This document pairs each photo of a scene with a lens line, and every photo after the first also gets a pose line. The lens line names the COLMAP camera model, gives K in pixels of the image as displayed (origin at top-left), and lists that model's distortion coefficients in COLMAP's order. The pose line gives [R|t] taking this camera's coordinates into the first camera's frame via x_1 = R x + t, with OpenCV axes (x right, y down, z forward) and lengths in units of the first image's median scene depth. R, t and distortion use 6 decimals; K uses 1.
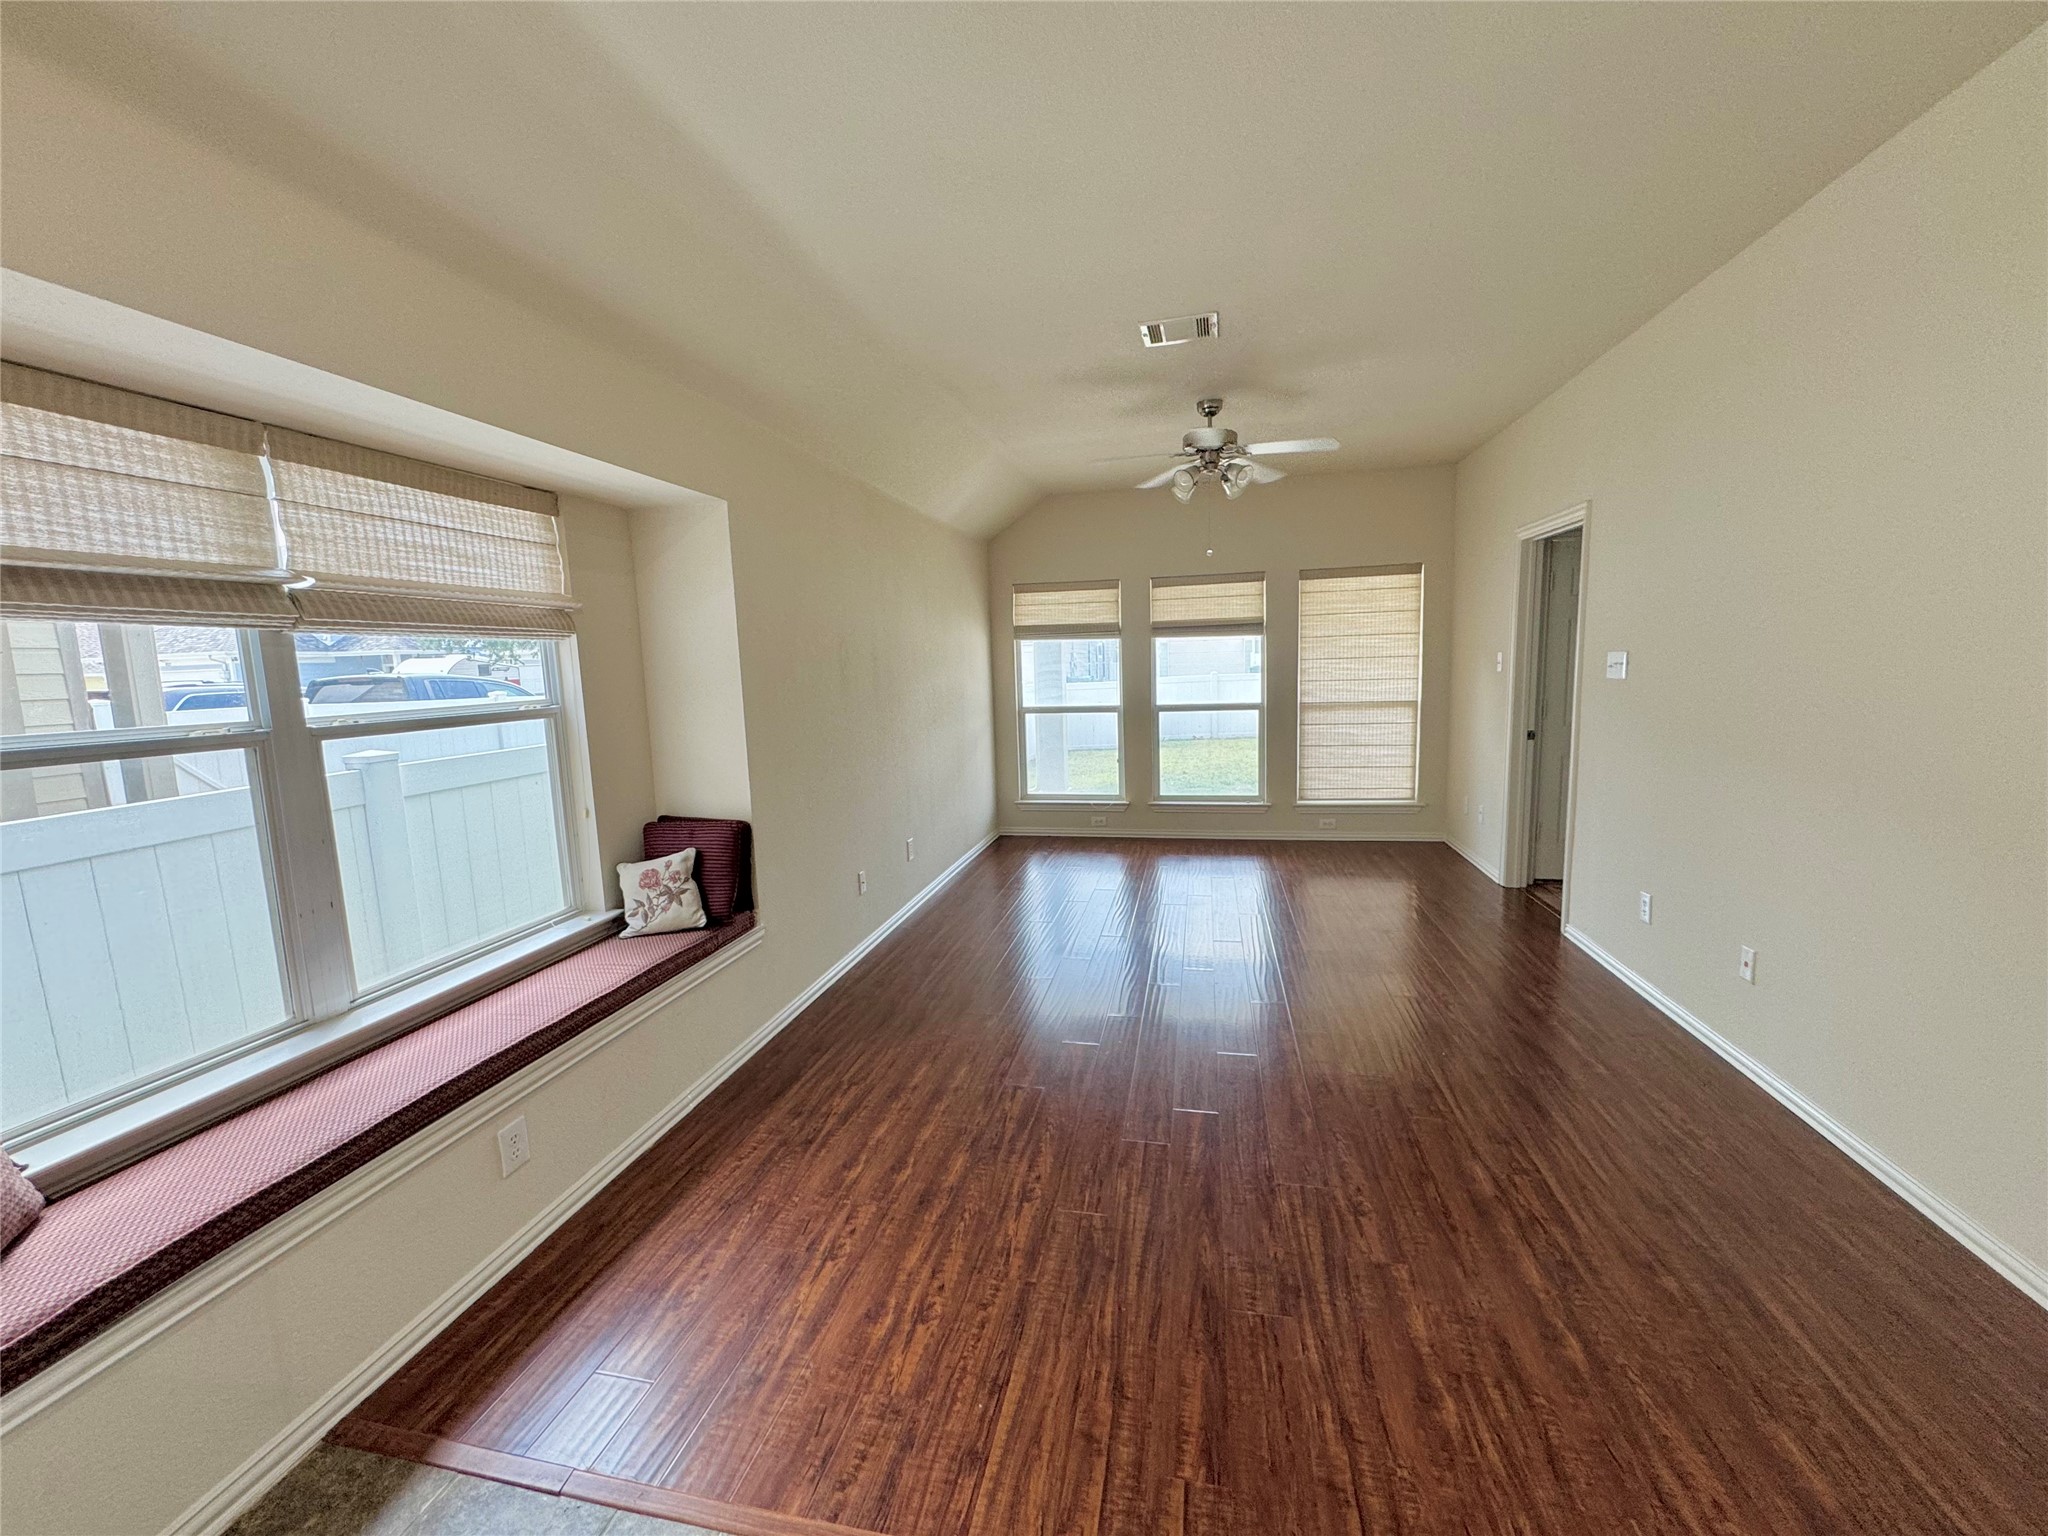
lens RADIAL K [[820.5, 0, 1023.8], [0, 820.5, 764.2], [0, 0, 1]] dist [-0.000217, 0.000114]
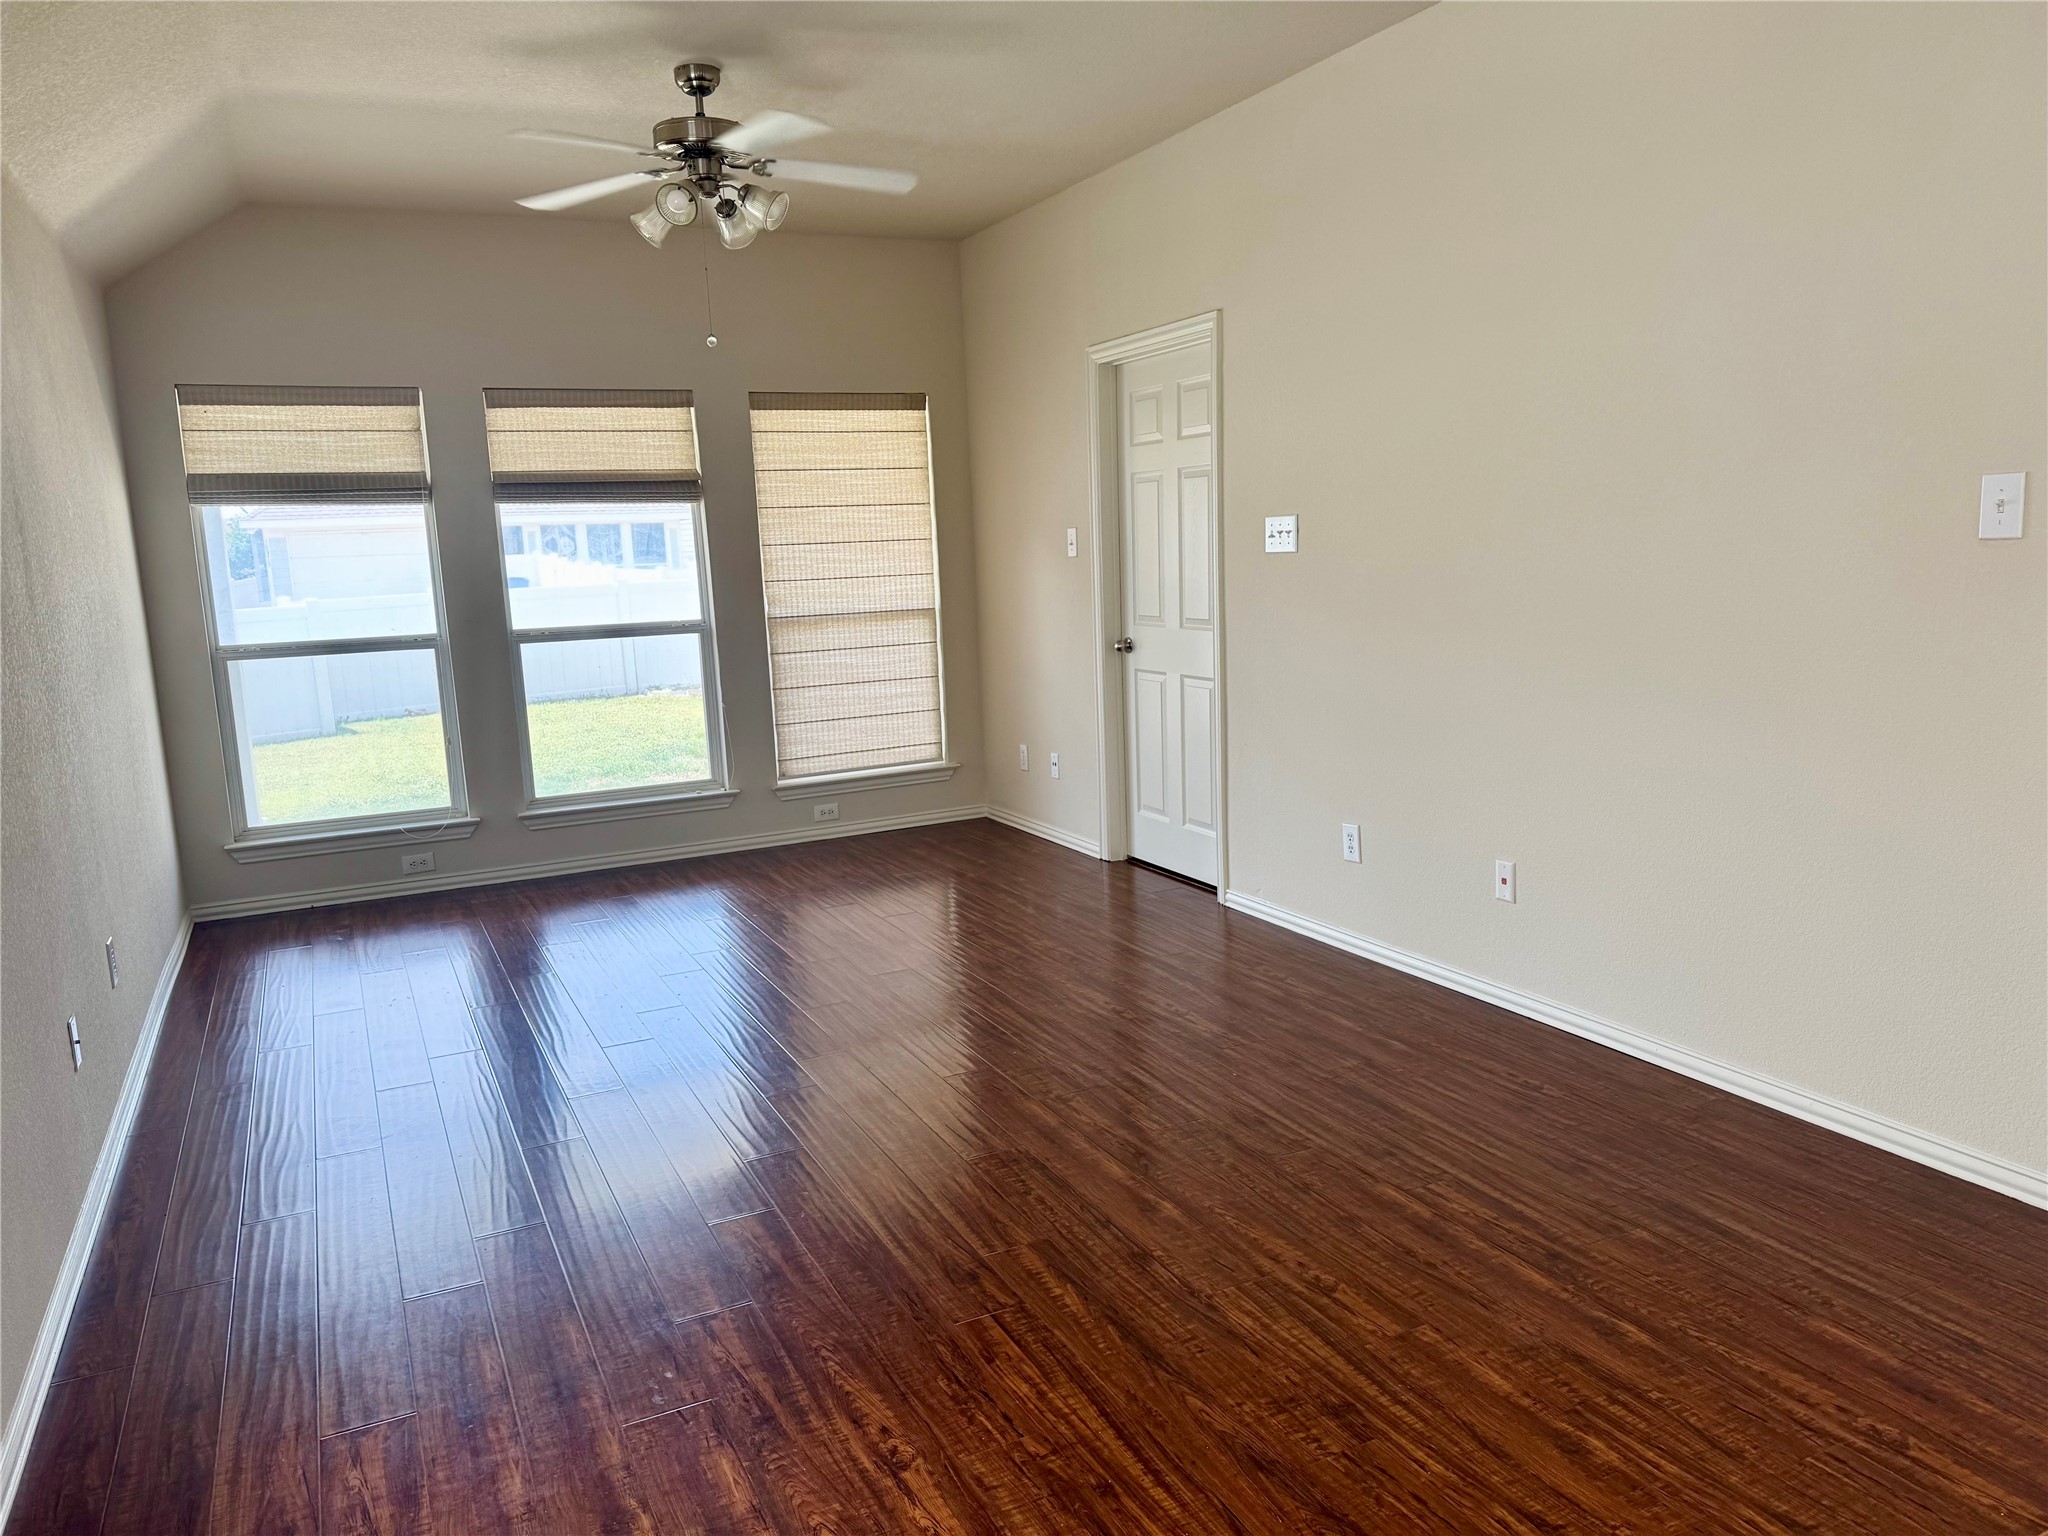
lens RADIAL K [[1438.9, 0, 1029.2], [0, 1438.9, 769.8], [0, 0, 1]] dist [0.056920, -0.069609]
pose [[0.783524, -0.097558, 0.613655, -0.172682], [0.092565, 0.994904, 0.039979, 0.011935], [-0.614428, 0.025479, 0.788561, 0.059210]]
